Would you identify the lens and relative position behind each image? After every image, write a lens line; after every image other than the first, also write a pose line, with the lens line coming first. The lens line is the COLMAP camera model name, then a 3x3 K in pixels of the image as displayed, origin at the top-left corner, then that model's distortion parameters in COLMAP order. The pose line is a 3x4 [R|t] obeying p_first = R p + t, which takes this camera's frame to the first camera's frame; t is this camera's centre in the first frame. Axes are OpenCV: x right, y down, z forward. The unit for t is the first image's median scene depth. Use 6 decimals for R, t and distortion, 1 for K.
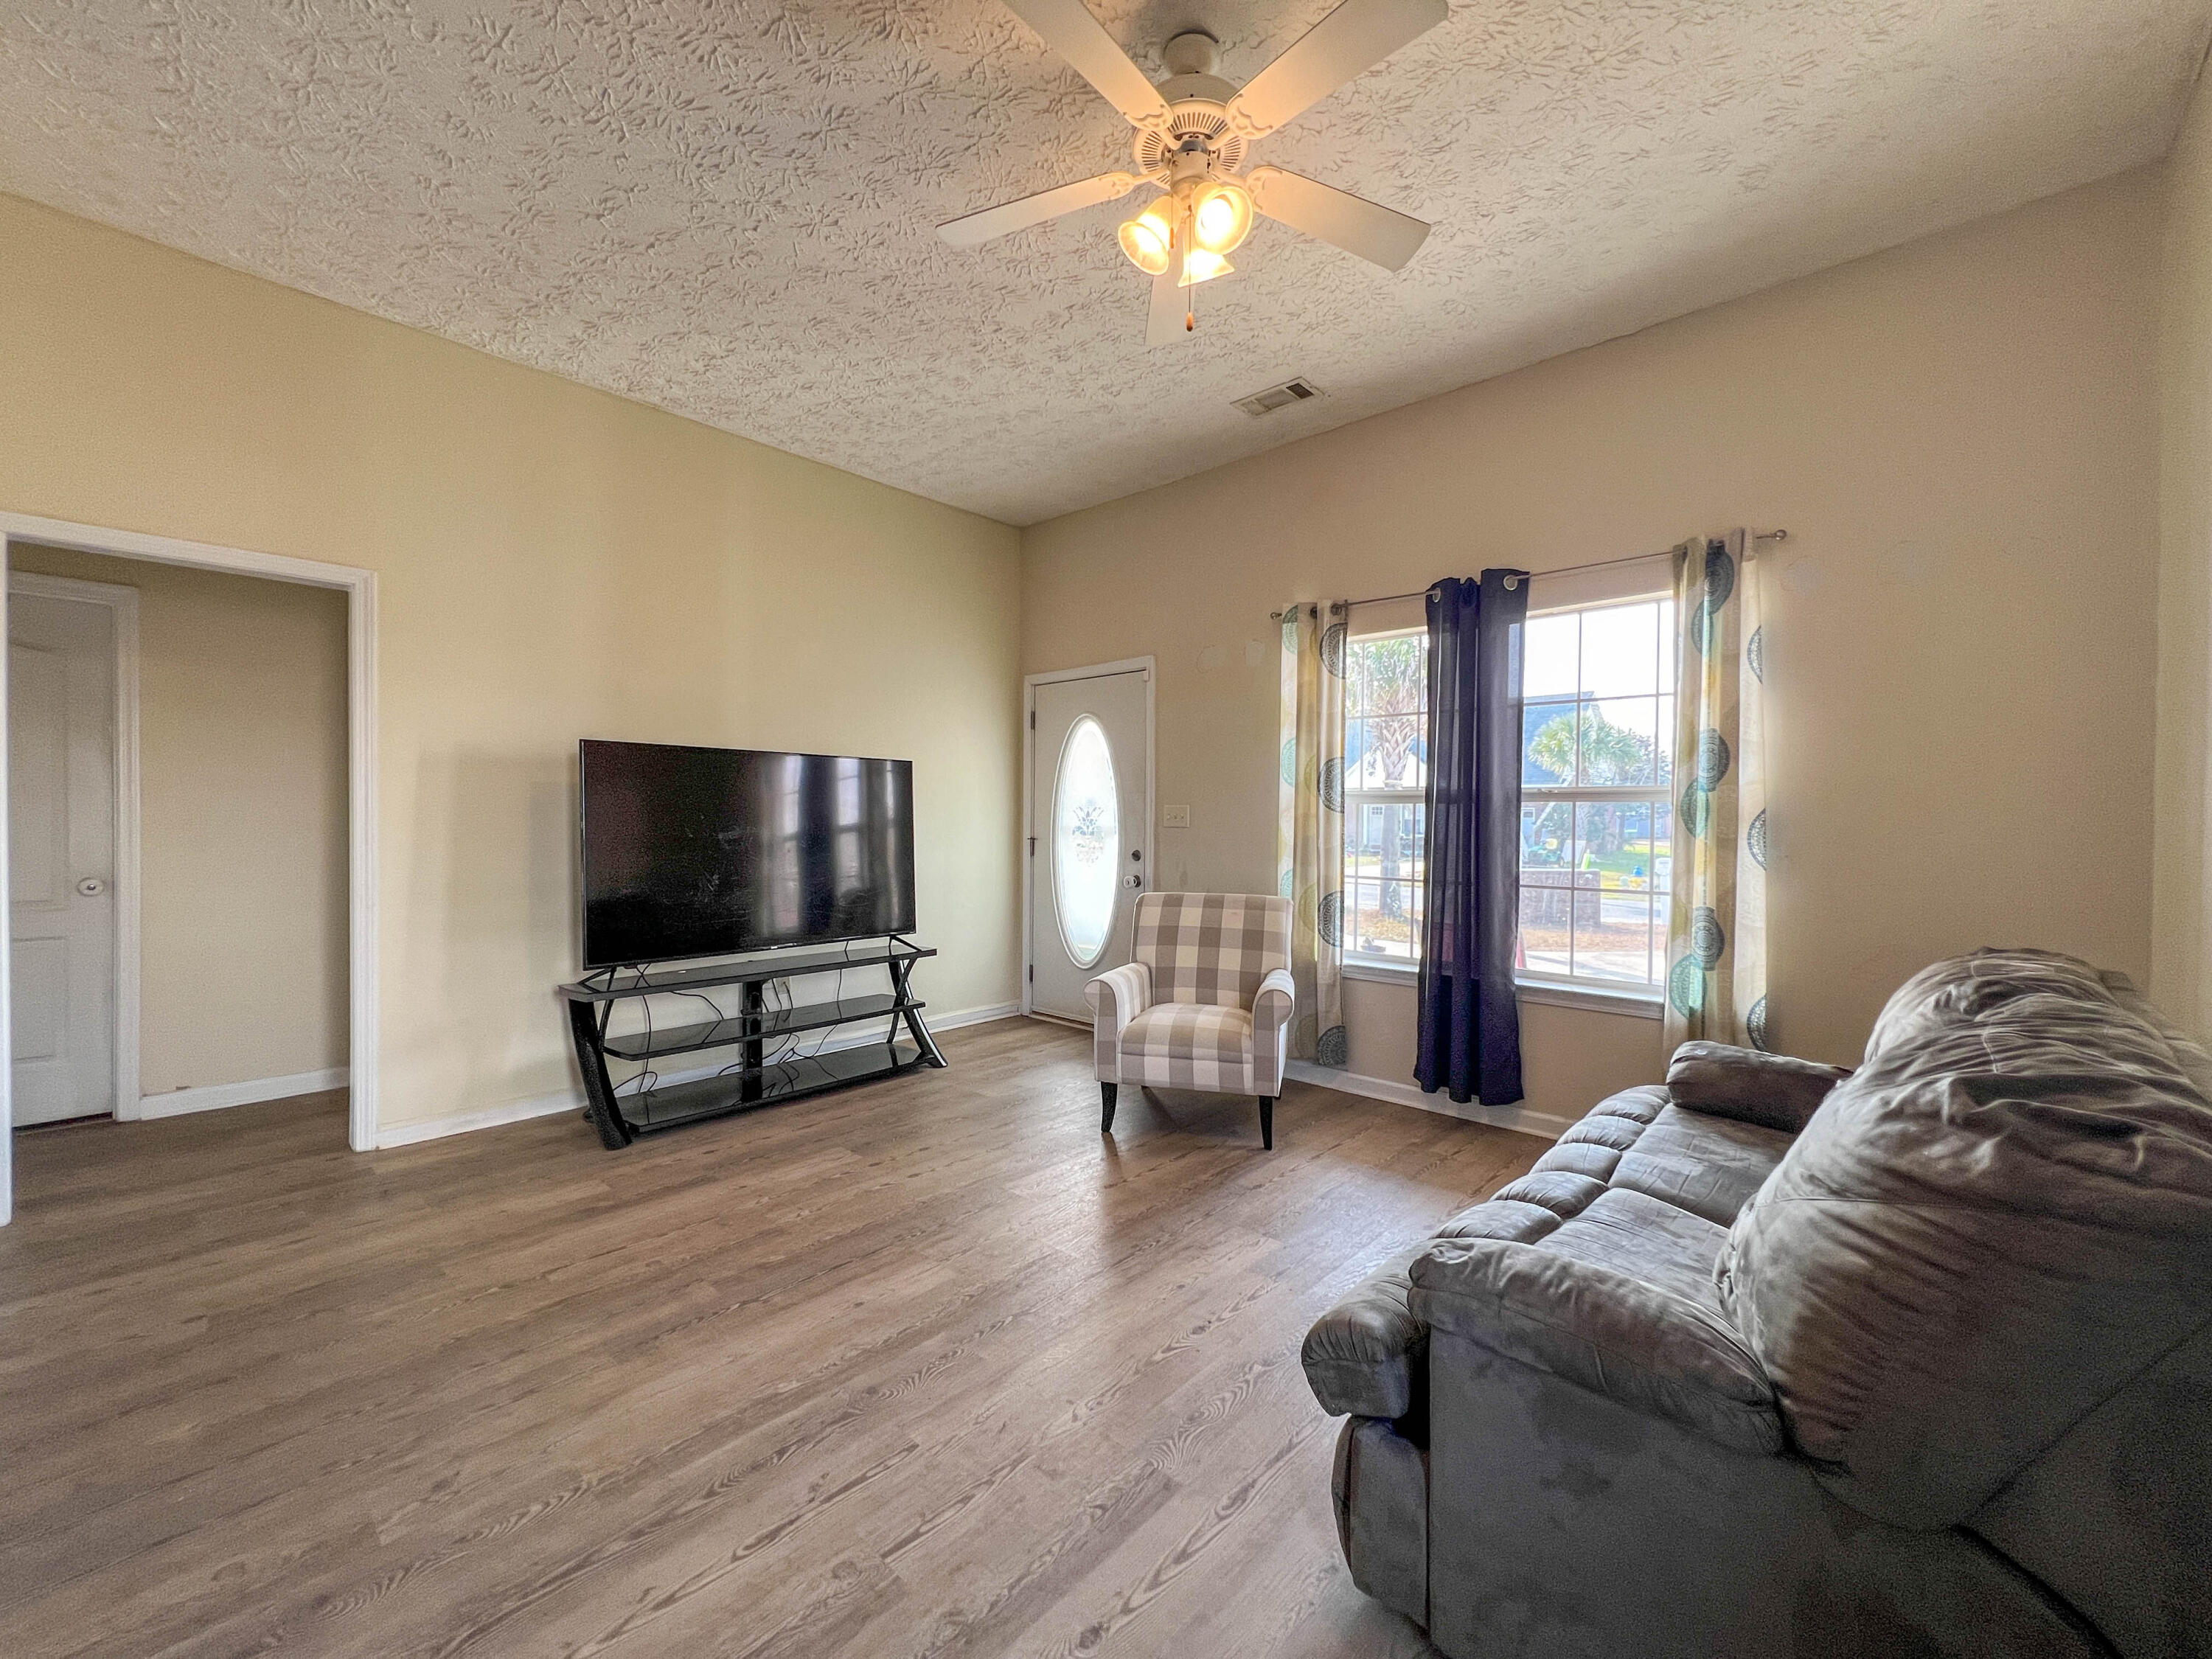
lens RADIAL K [[884.6, 0, 1106.0], [0, 884.6, 829.5], [0, 0, 1]] dist [-0.002804, 0.000333]
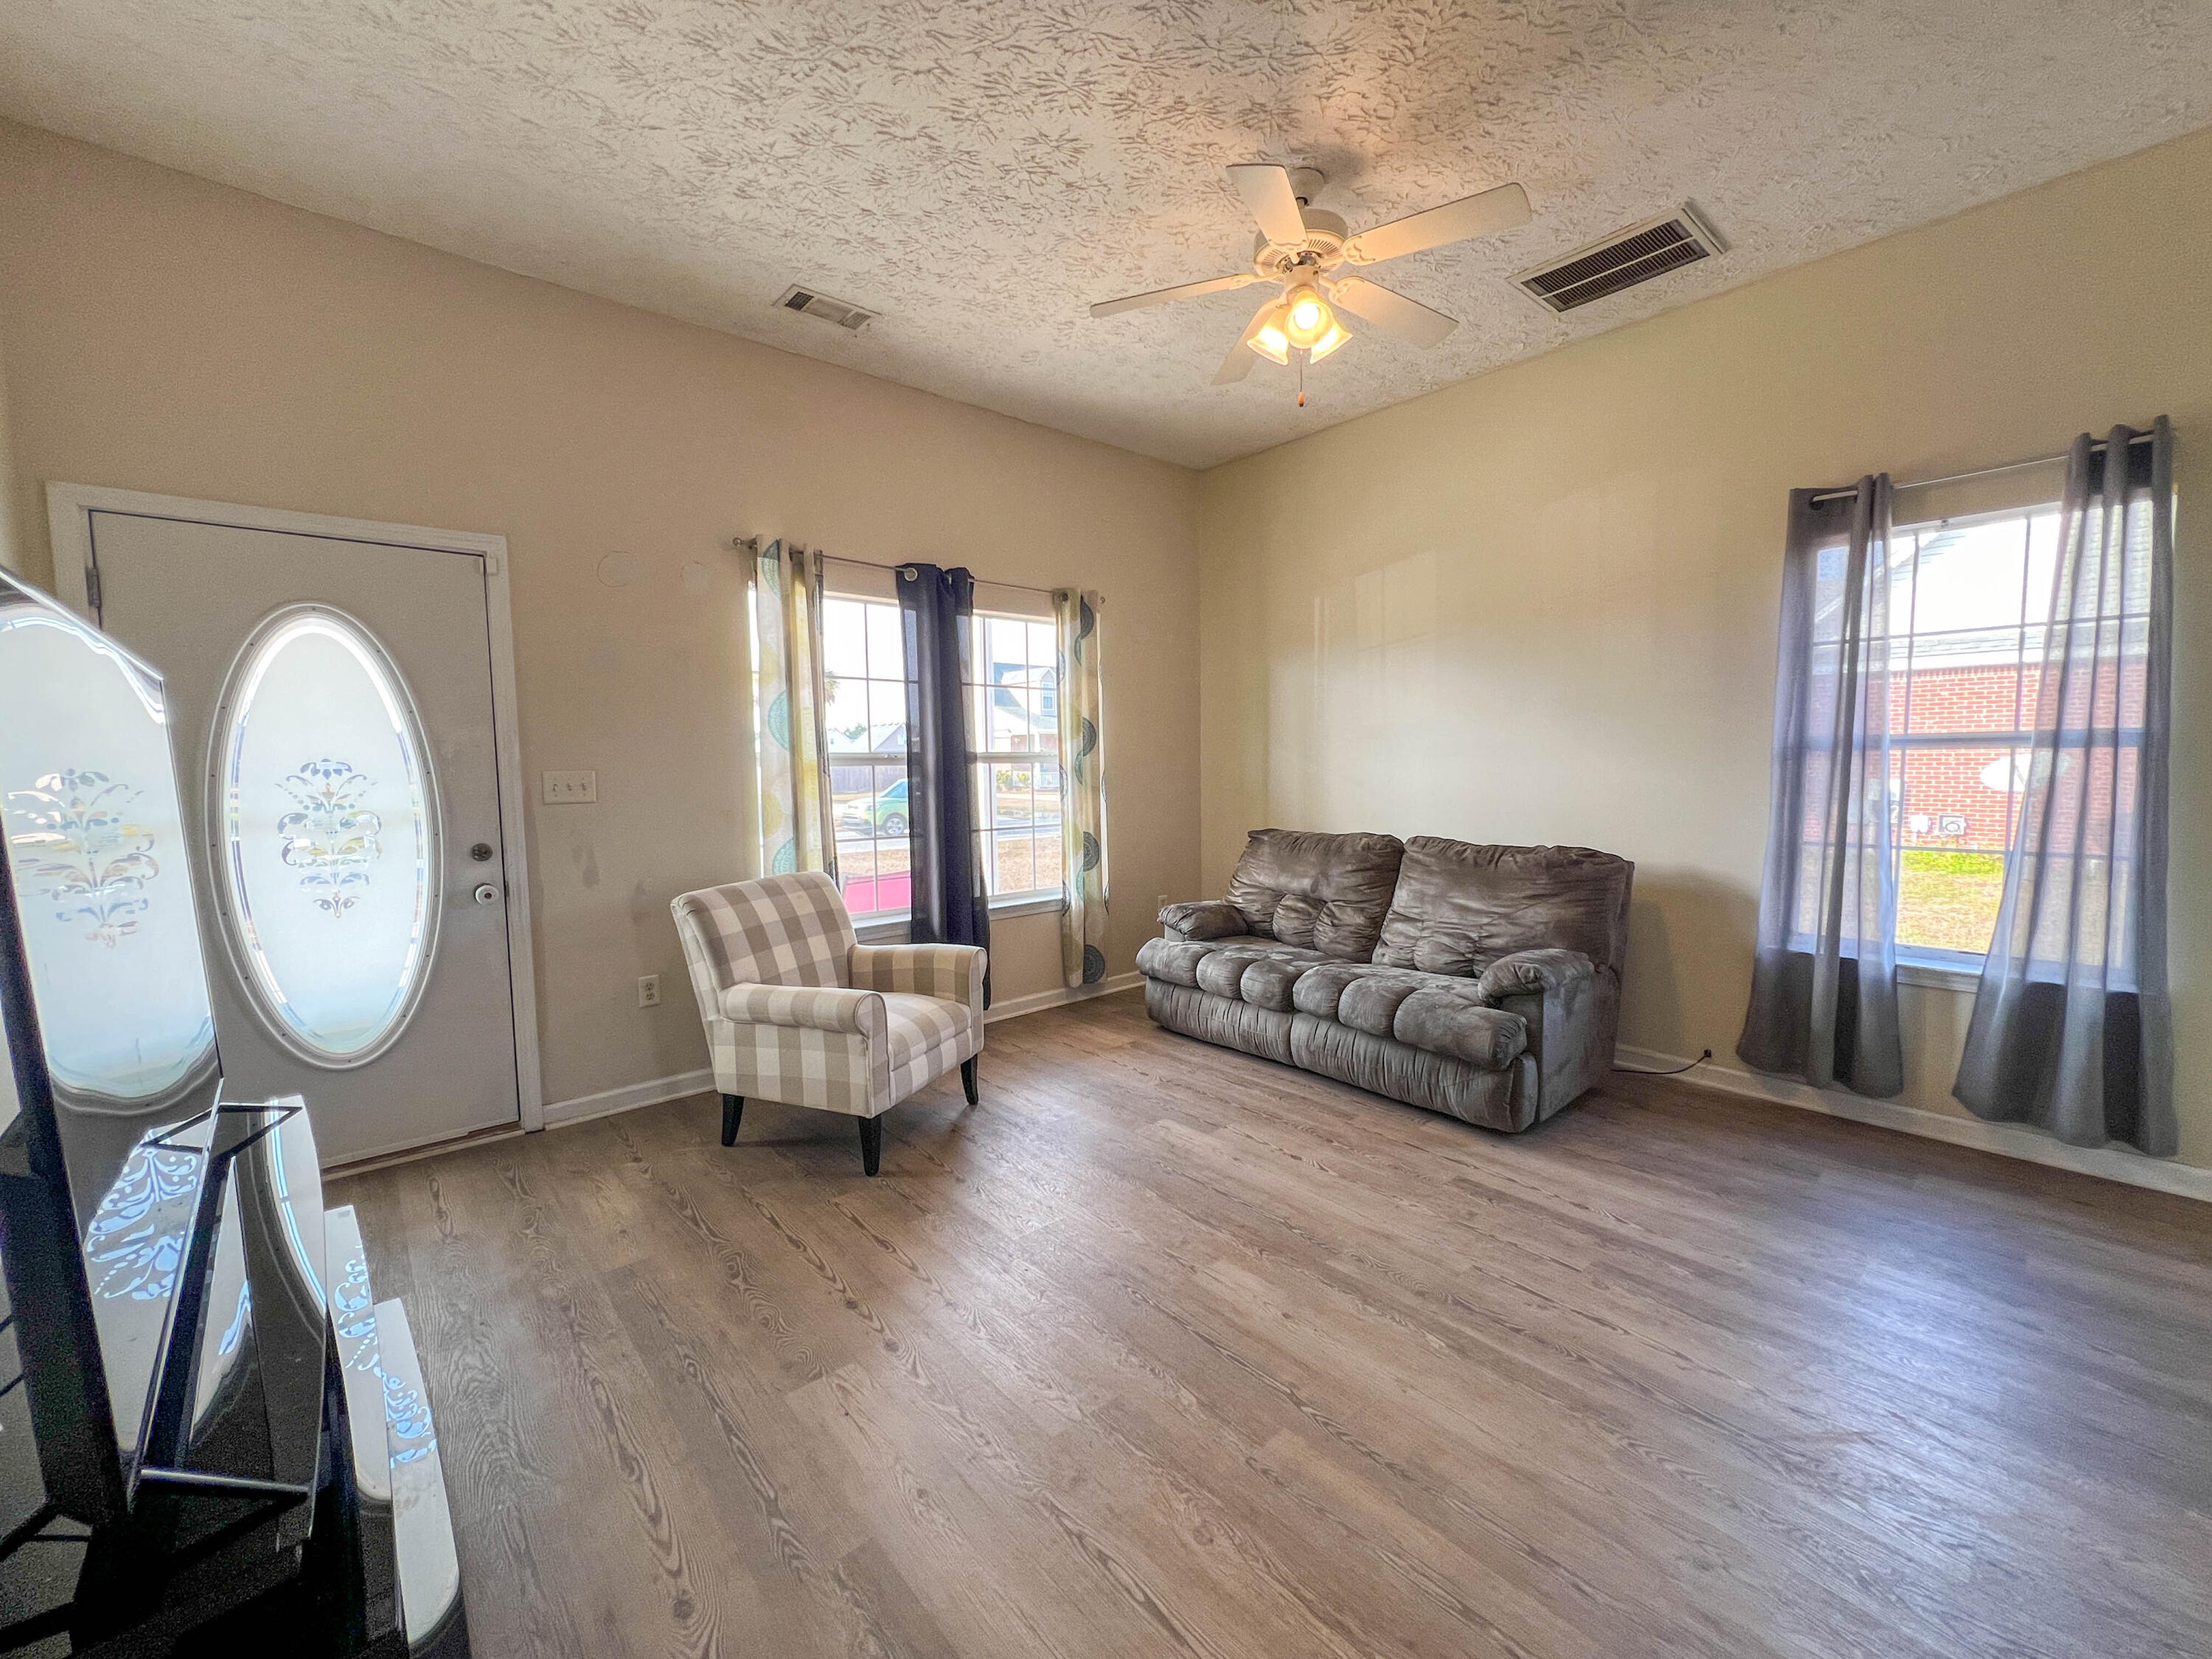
lens RADIAL K [[884.6, 0, 1106.0], [0, 884.6, 829.5], [0, 0, 1]] dist [-0.002804, 0.000333]
pose [[0.113238, -0.087906, 0.989671, -0.777383], [0.025272, 0.996011, 0.085578, -0.042419], [-0.993246, 0.015320, 0.115008, 0.703432]]
